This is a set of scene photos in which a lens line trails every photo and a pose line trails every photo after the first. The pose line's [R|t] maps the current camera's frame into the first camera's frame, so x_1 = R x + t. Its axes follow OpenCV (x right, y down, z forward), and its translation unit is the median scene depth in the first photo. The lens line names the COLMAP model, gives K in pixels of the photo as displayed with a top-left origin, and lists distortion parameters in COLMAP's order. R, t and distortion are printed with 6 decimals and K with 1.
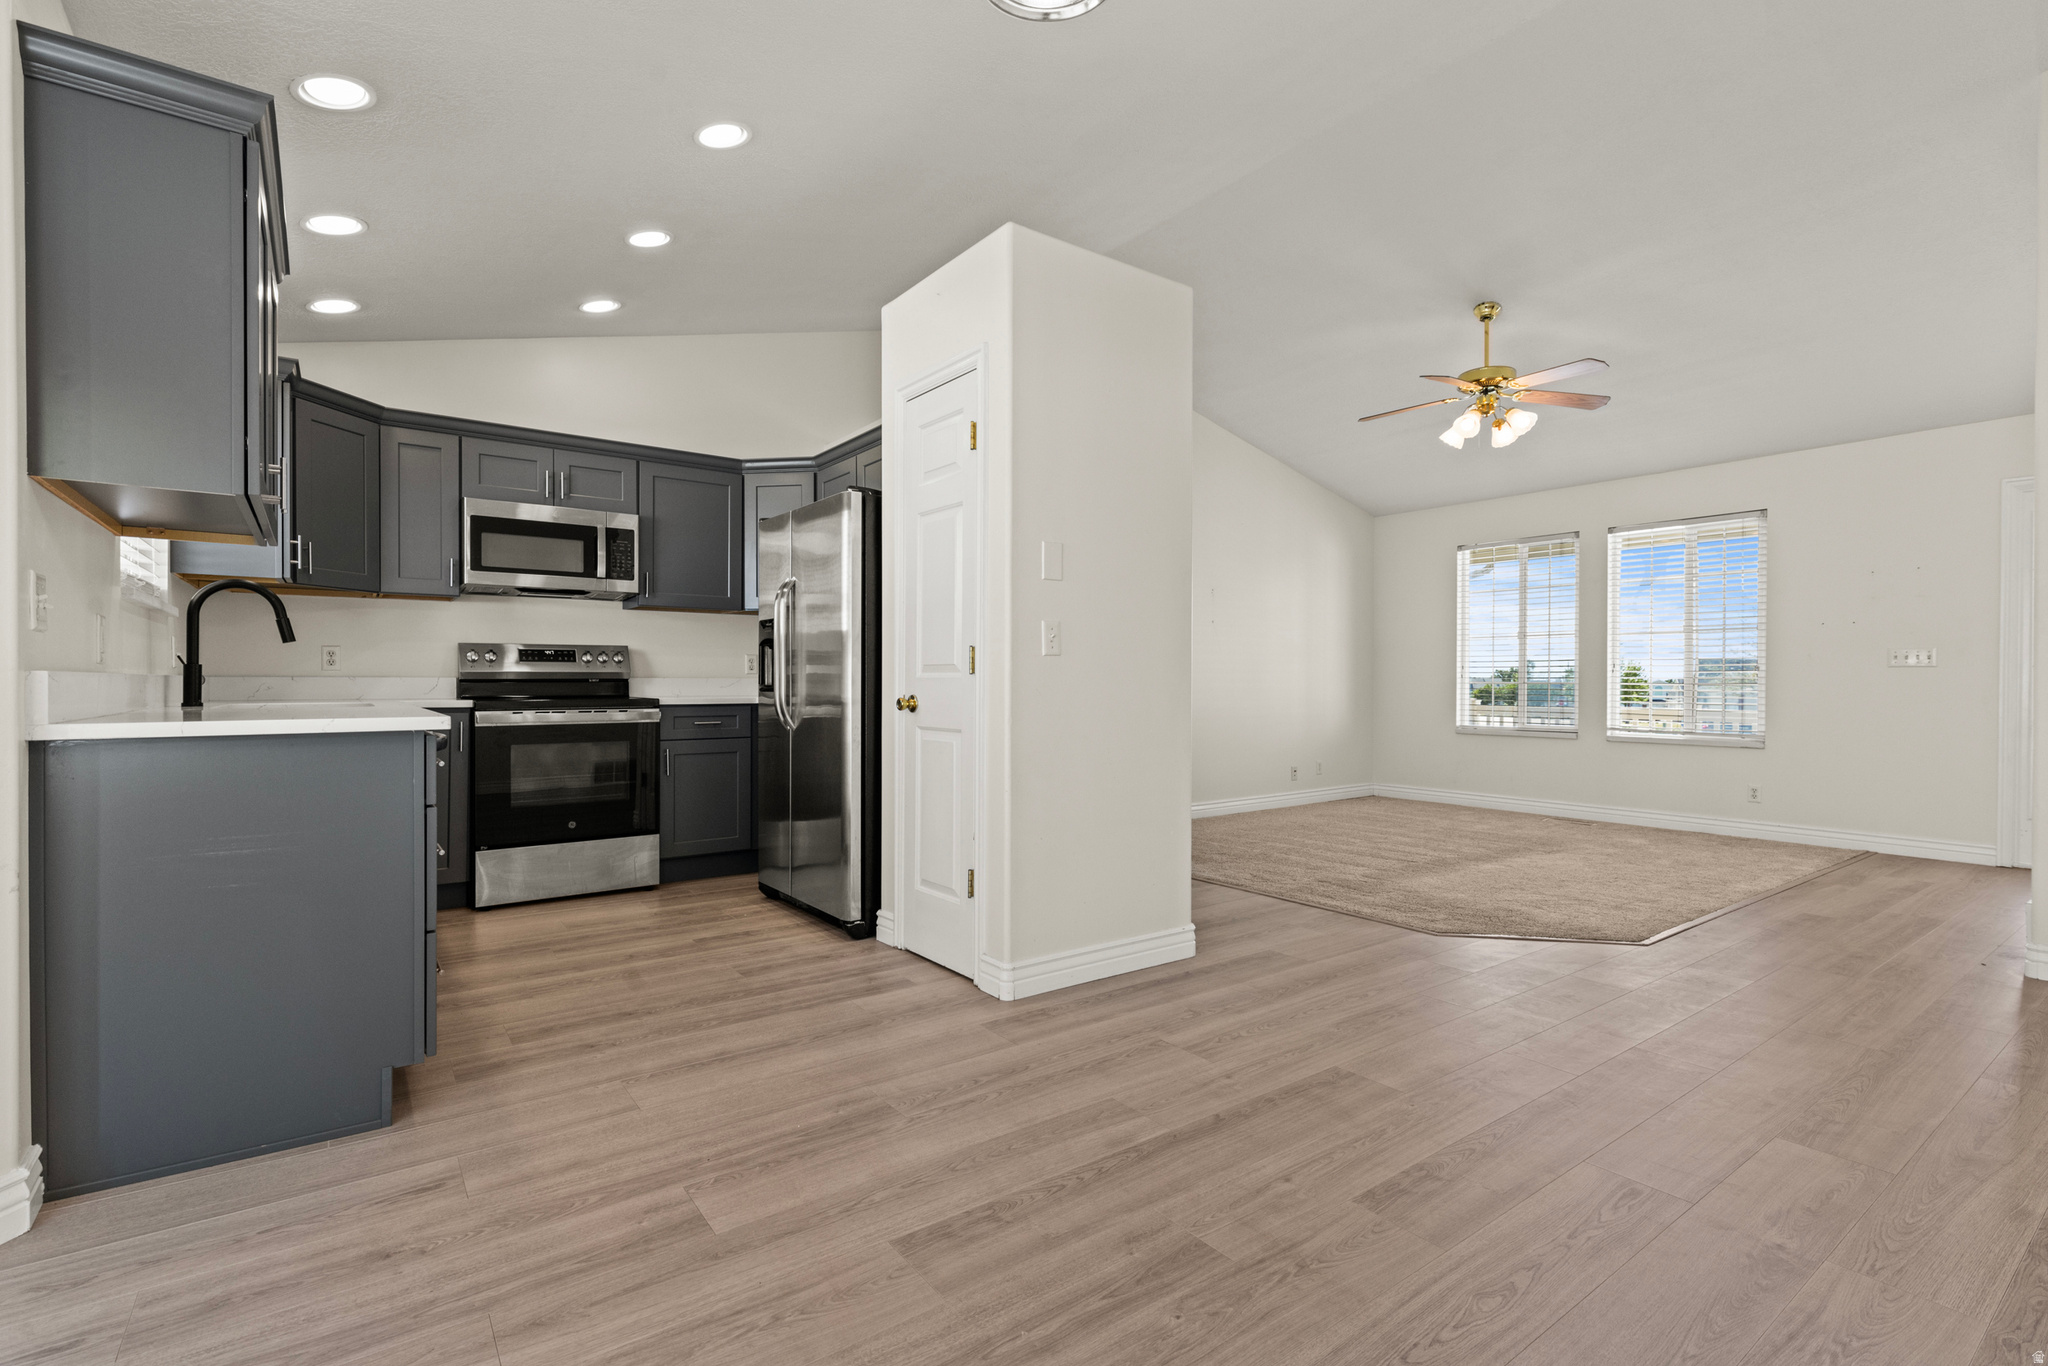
lens RADIAL K [[905.7, 0, 1033.0], [0, 905.7, 685.5], [0, 0, 1]] dist [0.017570, -0.000774]
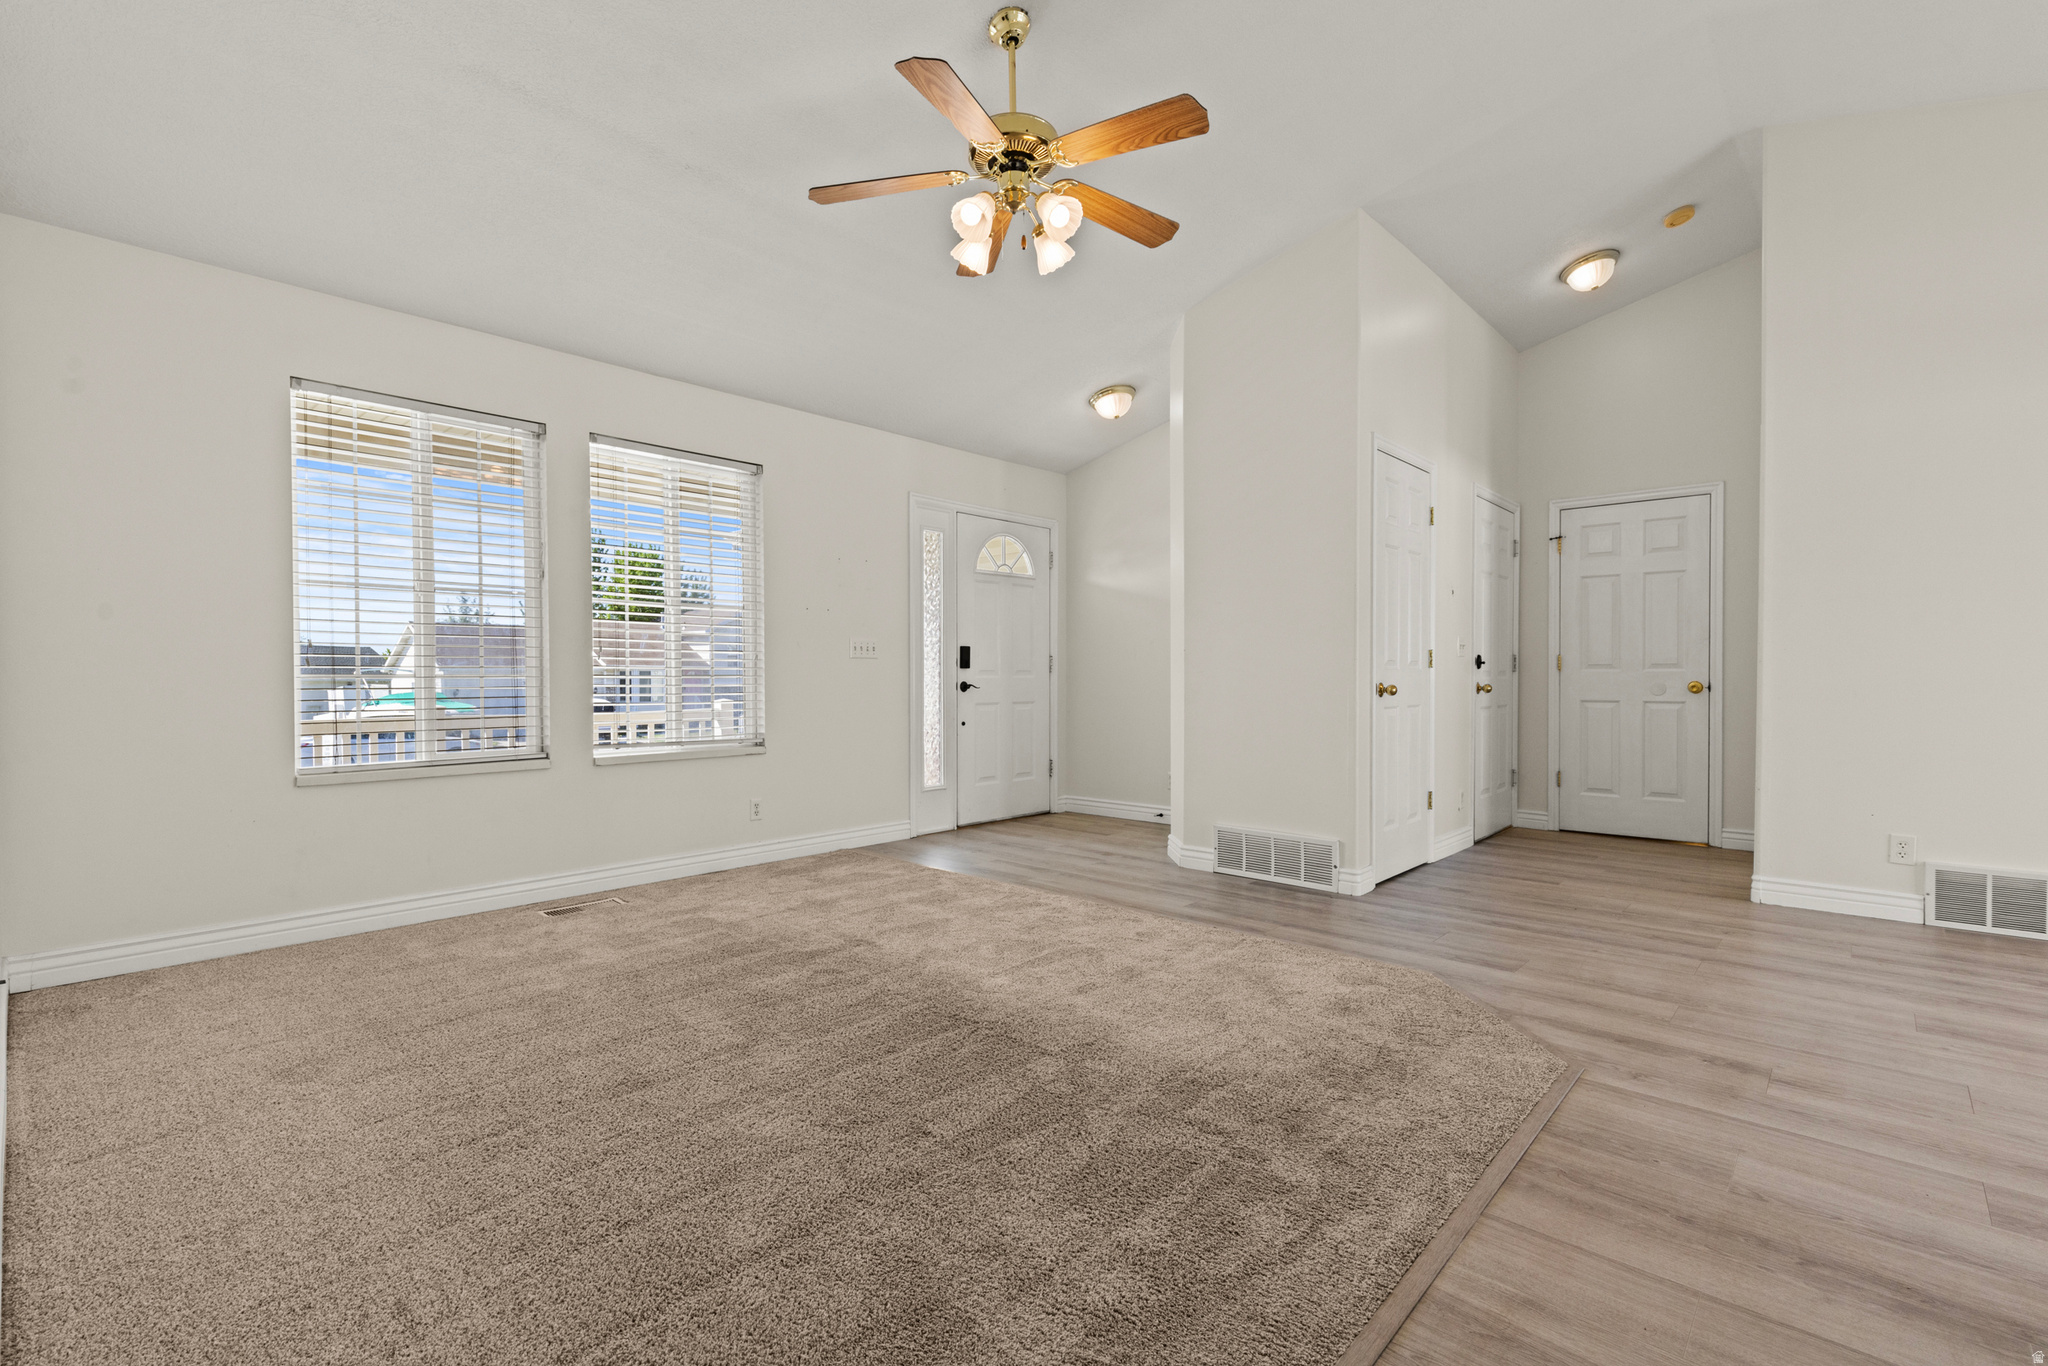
lens RADIAL K [[940.0, 0, 1015.3], [0, 940.0, 676.3], [0, 0, 1]] dist [0.010126, -0.000463]
pose [[-0.210110, -0.004031, 0.977669, -0.134717], [-0.000461, 0.999992, 0.004024, -0.007178], [-0.977678, 0.000395, -0.210111, 1.604064]]
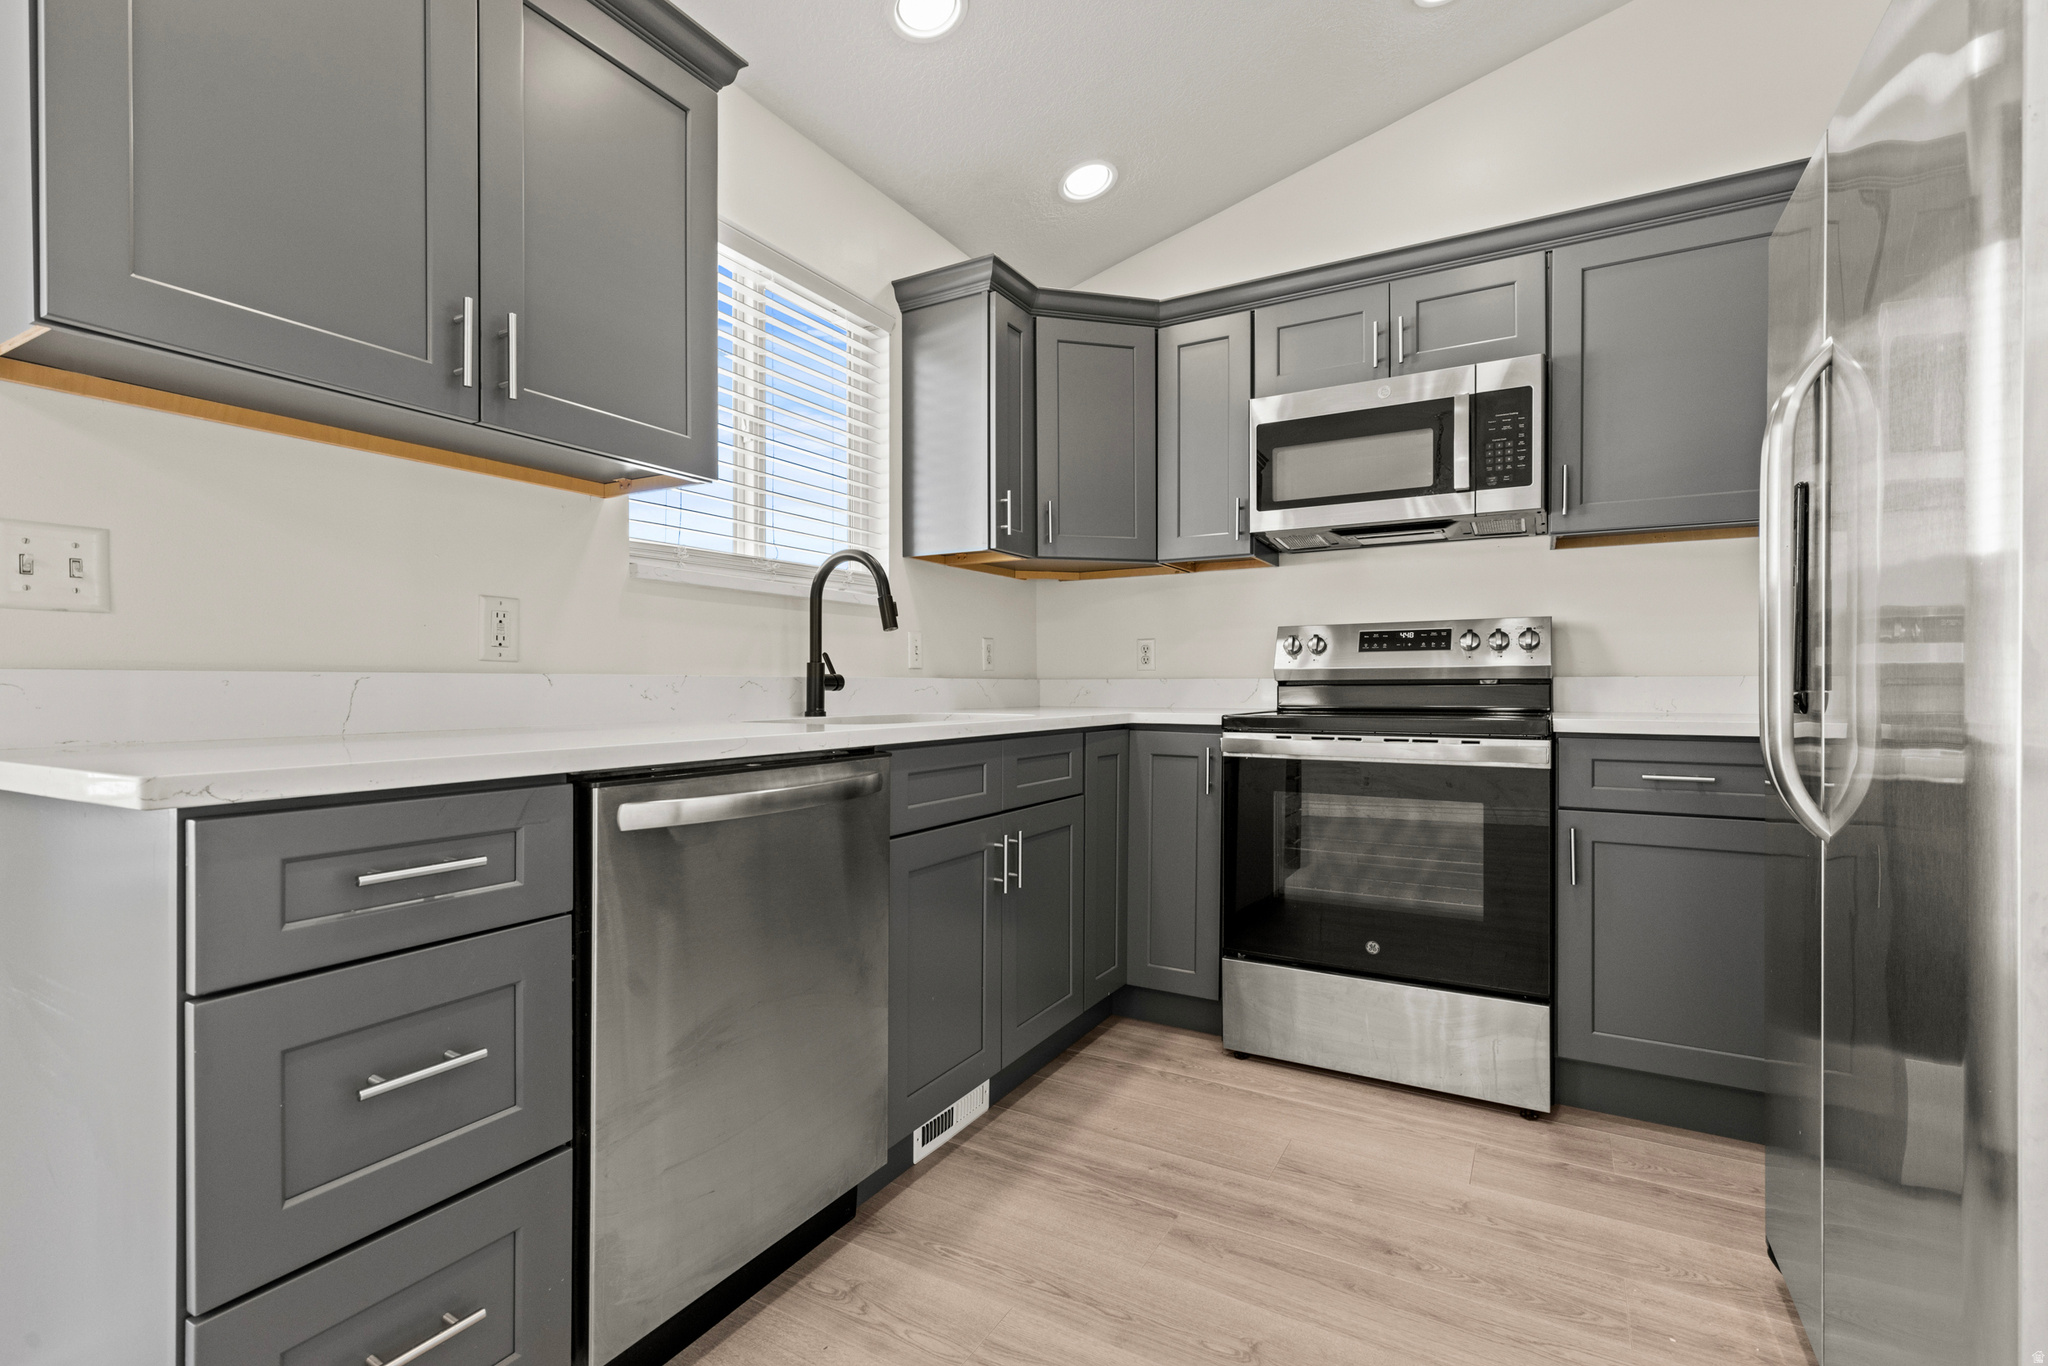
lens RADIAL K [[940.0, 0, 1003.8], [0, 940.0, 692.7], [0, 0, 1]] dist [0.010126, -0.000463]
pose [[0.392578, 0.005190, -0.919704, -0.091511], [-0.002178, 0.999987, 0.004713, -0.001461], [0.919716, 0.000153, 0.392584, 0.697073]]
